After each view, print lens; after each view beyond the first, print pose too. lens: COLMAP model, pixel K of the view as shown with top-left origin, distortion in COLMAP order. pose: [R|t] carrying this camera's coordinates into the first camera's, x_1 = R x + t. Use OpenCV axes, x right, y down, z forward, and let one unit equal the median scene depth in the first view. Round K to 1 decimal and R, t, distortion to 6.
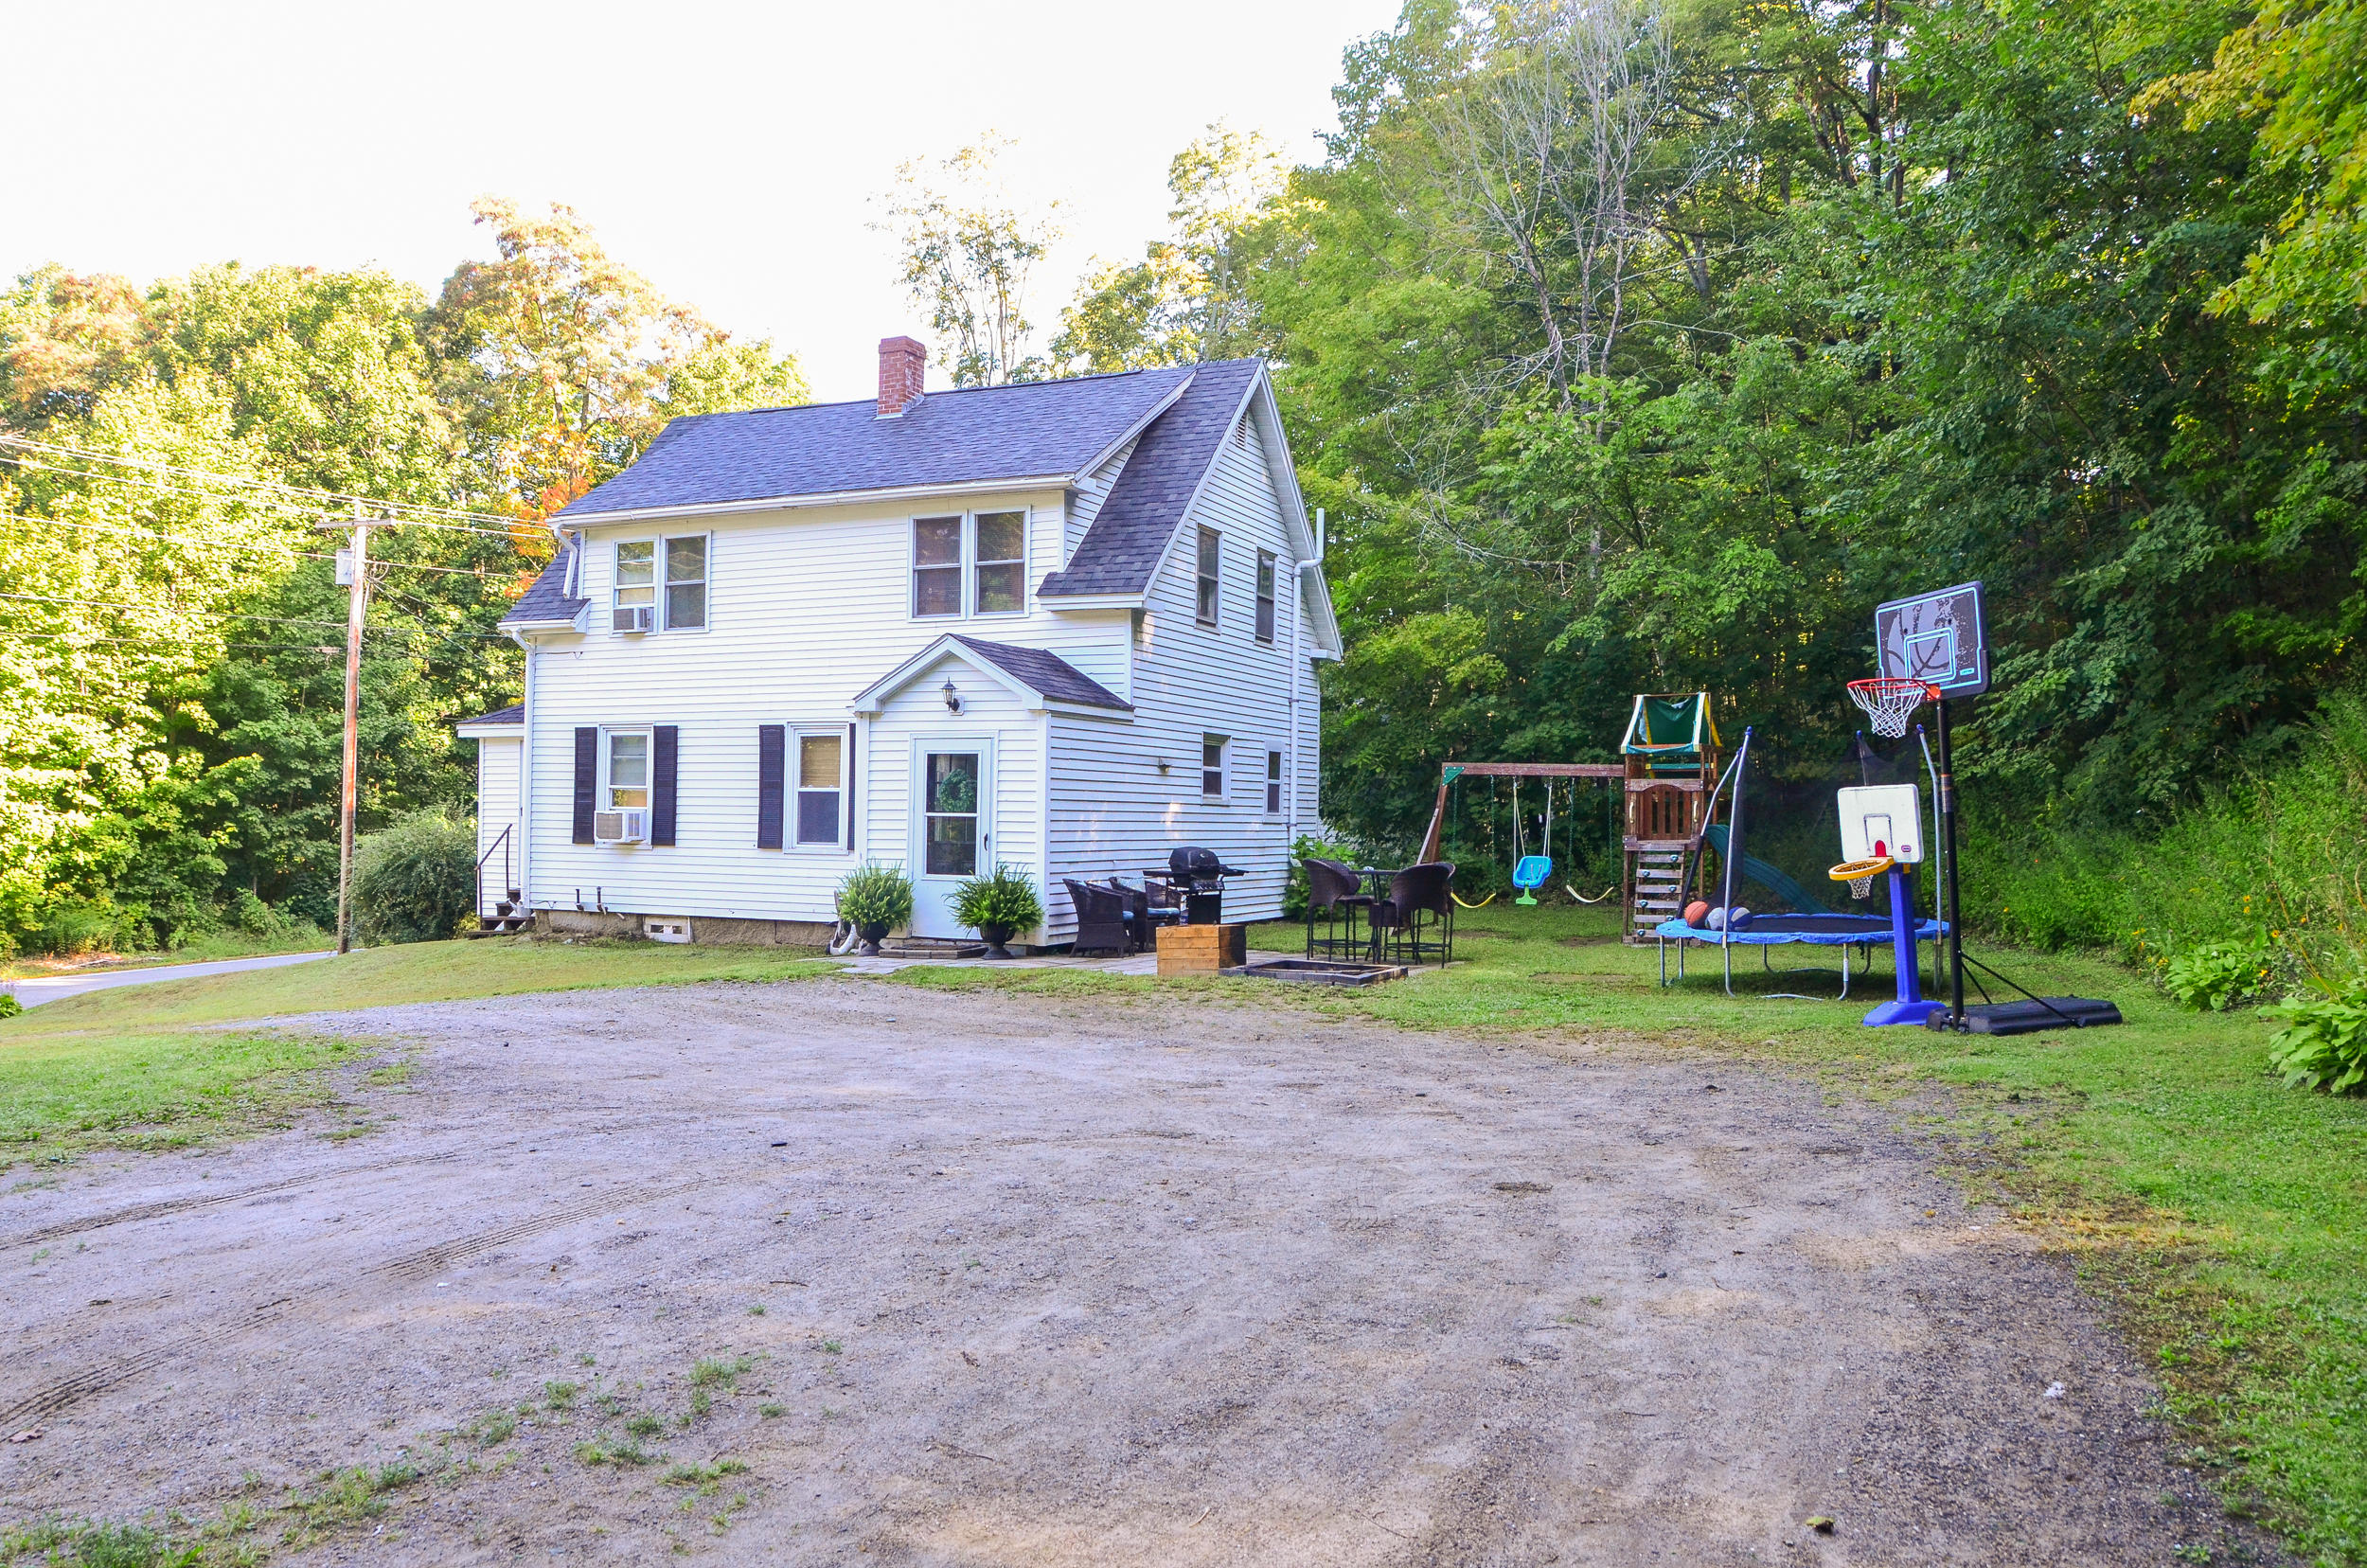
lens RADIAL K [[1831.9, 0, 1155.9], [0, 1831.9, 817.5], [0, 0, 1]] dist [-0.169898, 0.121297]
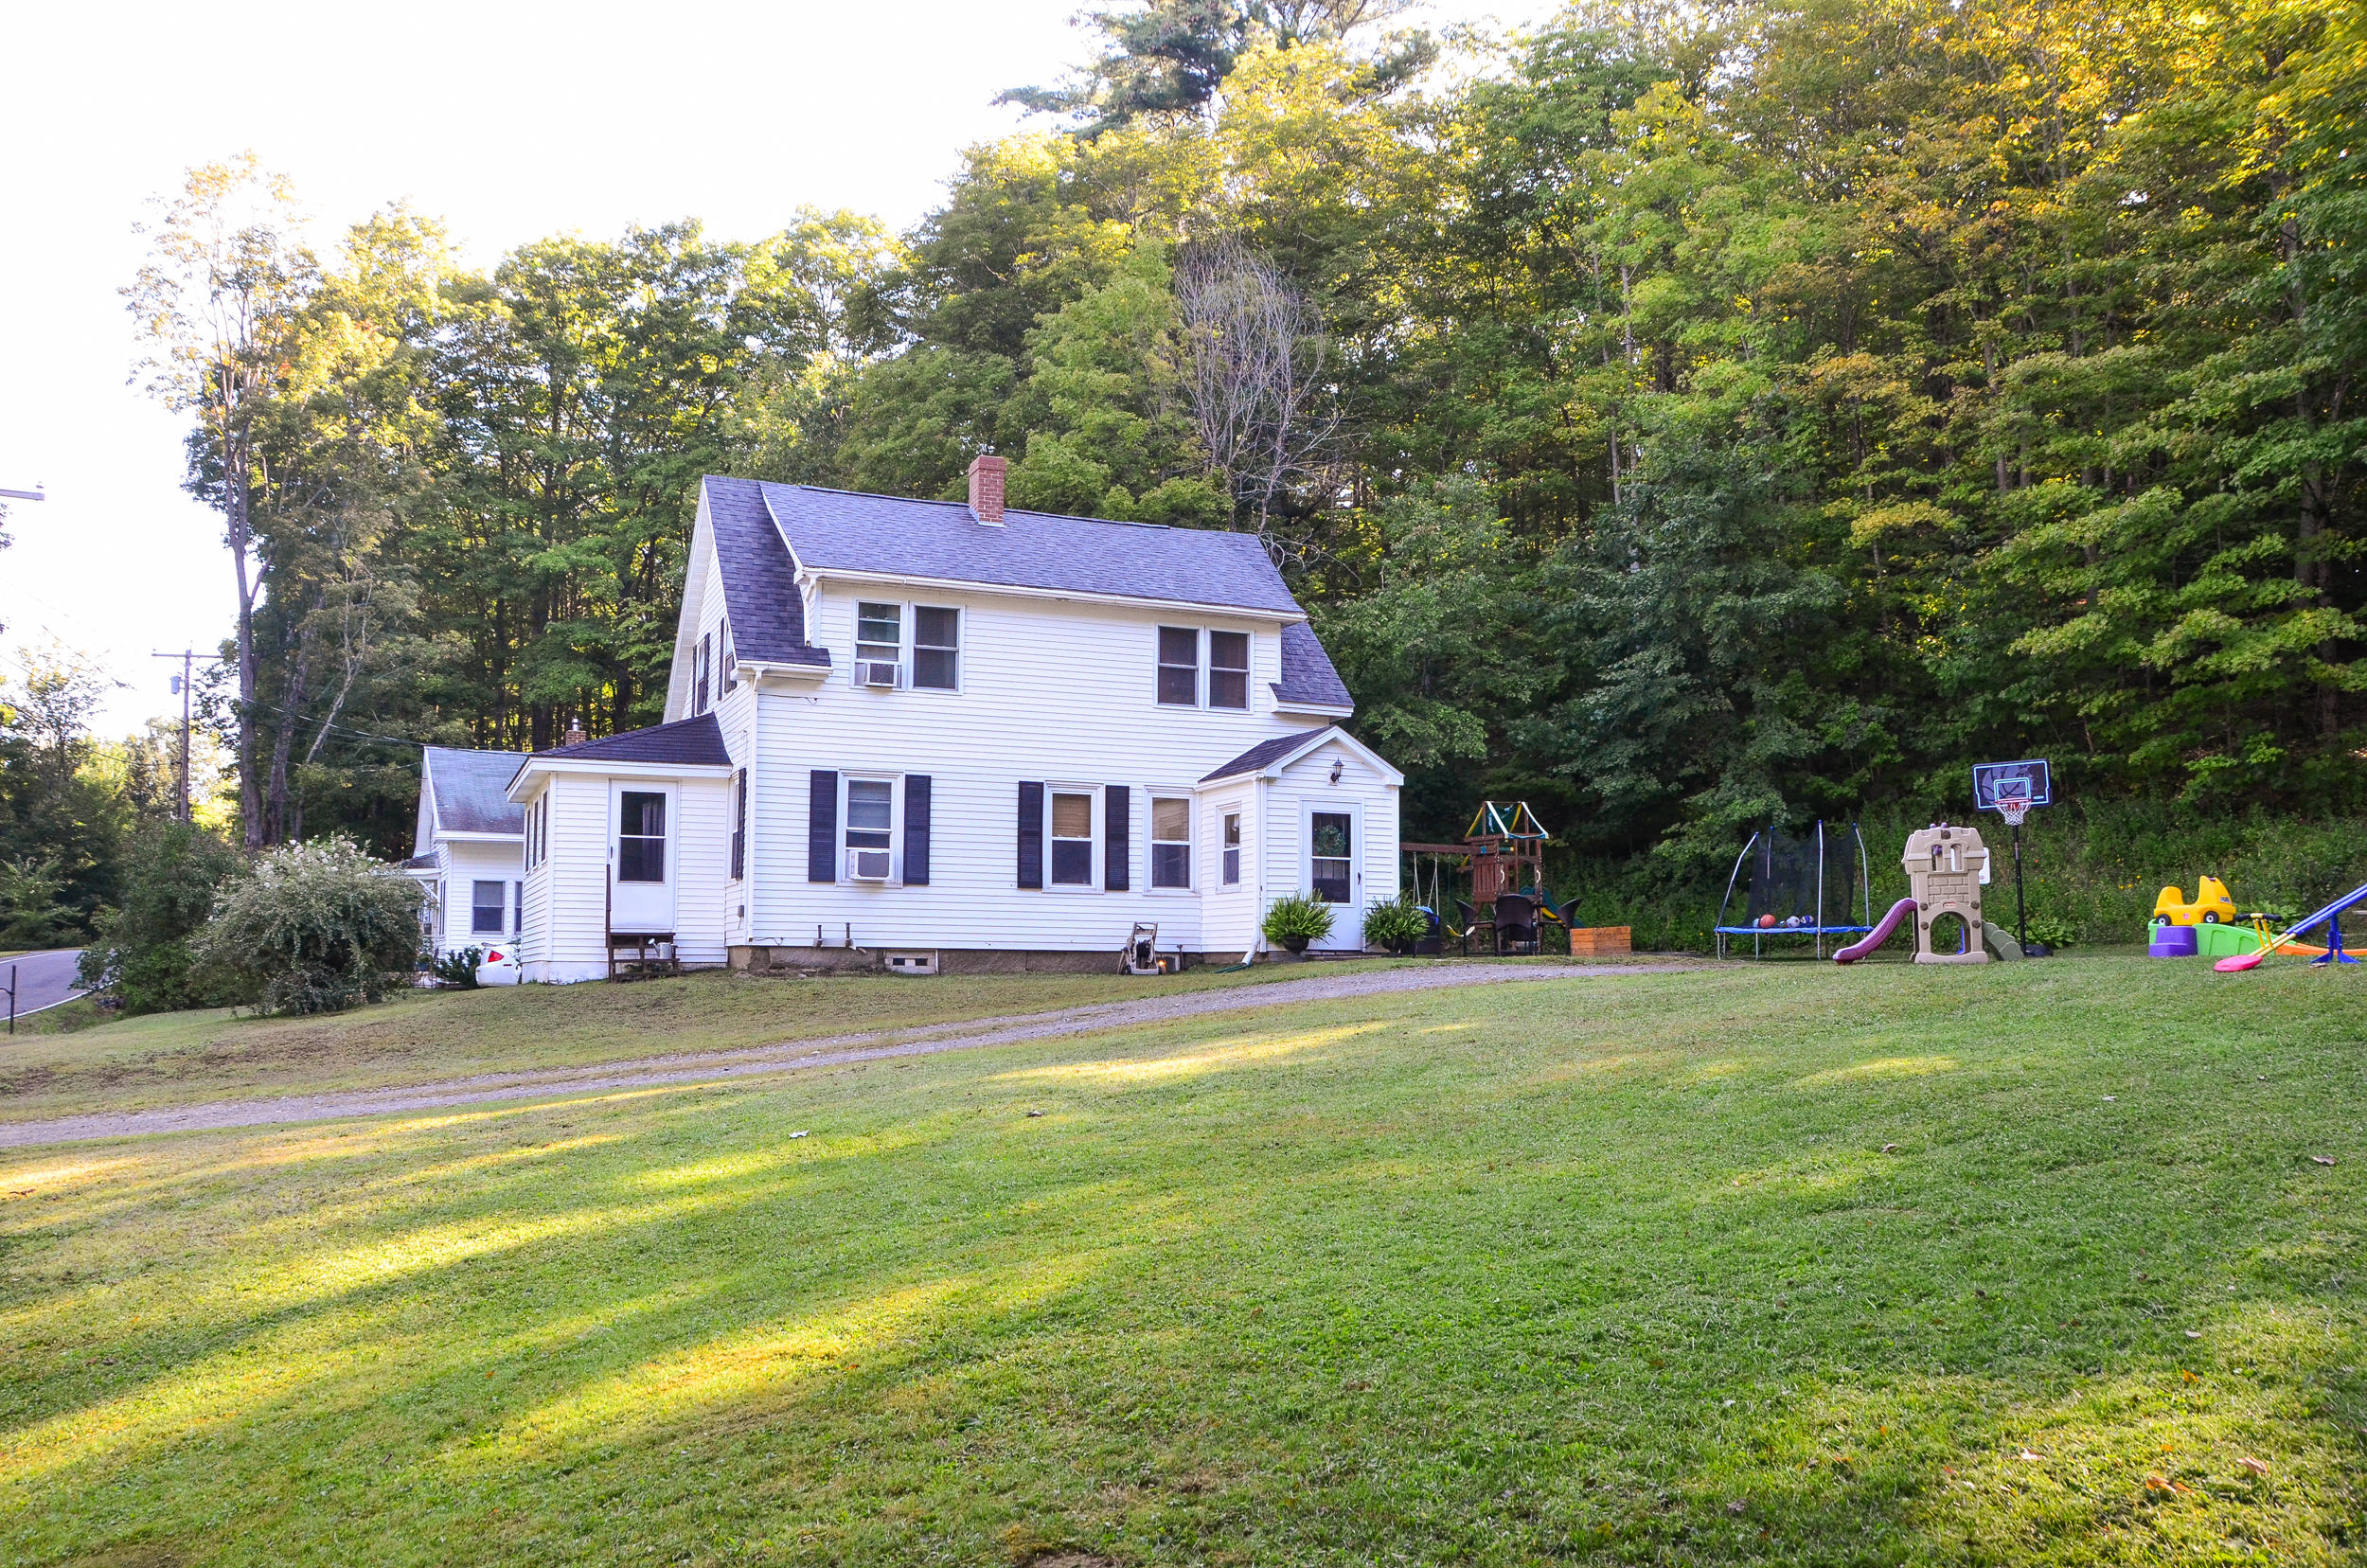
lens RADIAL K [[1822.6, 0, 1163.9], [0, 1822.6, 821.1], [0, 0, 1]] dist [-0.168568, 0.118475]
pose [[0.673535, 0.053905, 0.737187, -1.005120], [-0.000765, 0.997388, -0.072232, 0.057658], [-0.739155, 0.048087, 0.671816, 0.157242]]
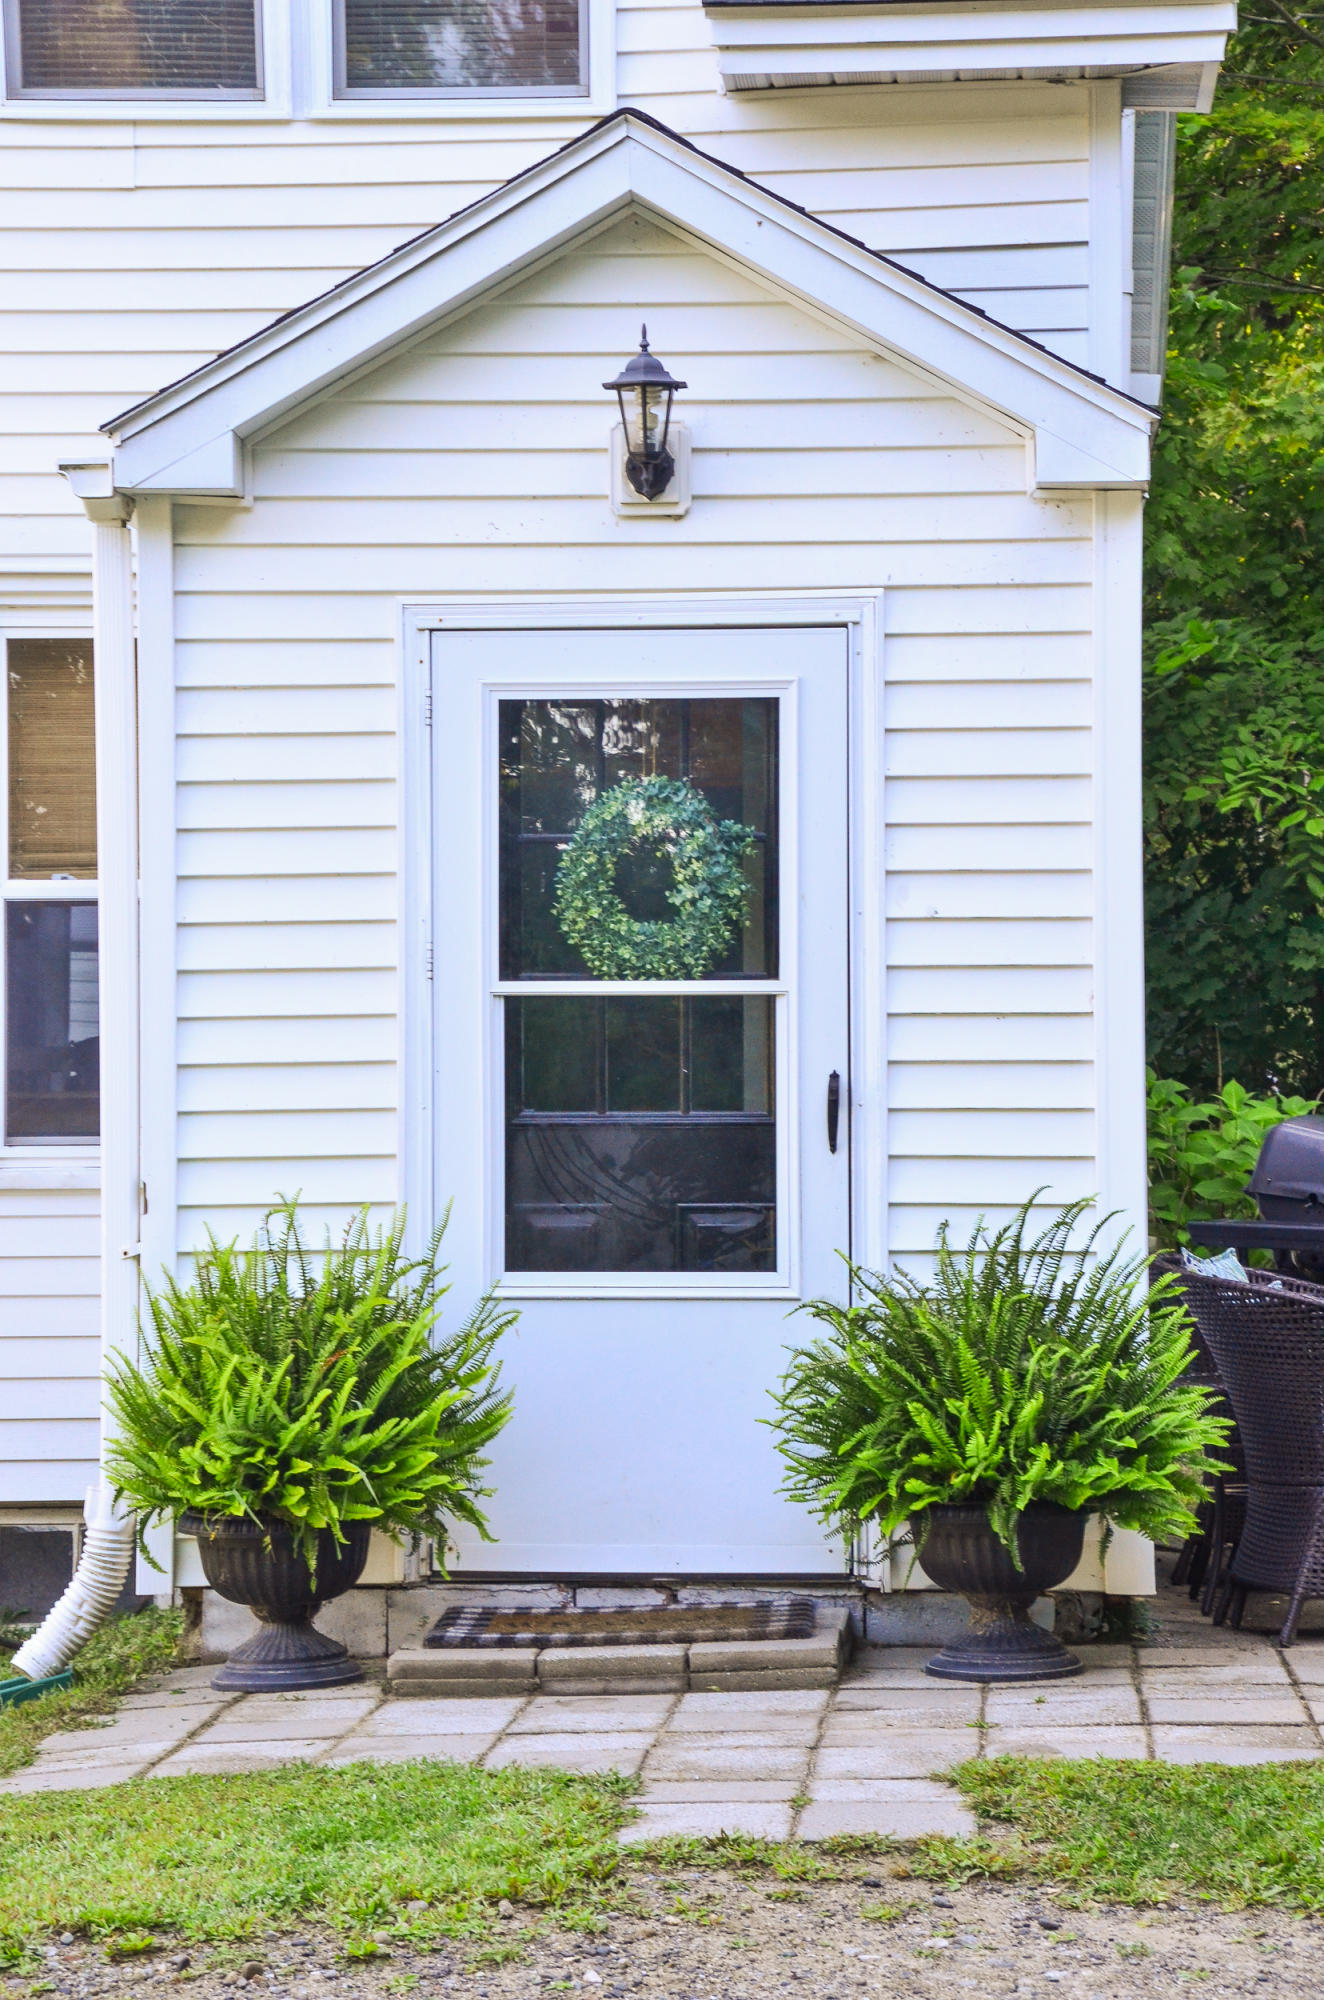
lens RADIAL K [[4856.3, 0, 662.0], [0, 4856.3, 1000.0], [0, 0, 1]] dist [0.632760, 0.303879]
pose [[0.941895, -0.014291, 0.335604, -0.252901], [0.016485, 0.999857, -0.003689, 0.001594], [-0.335503, 0.009007, 0.941996, 0.394157]]
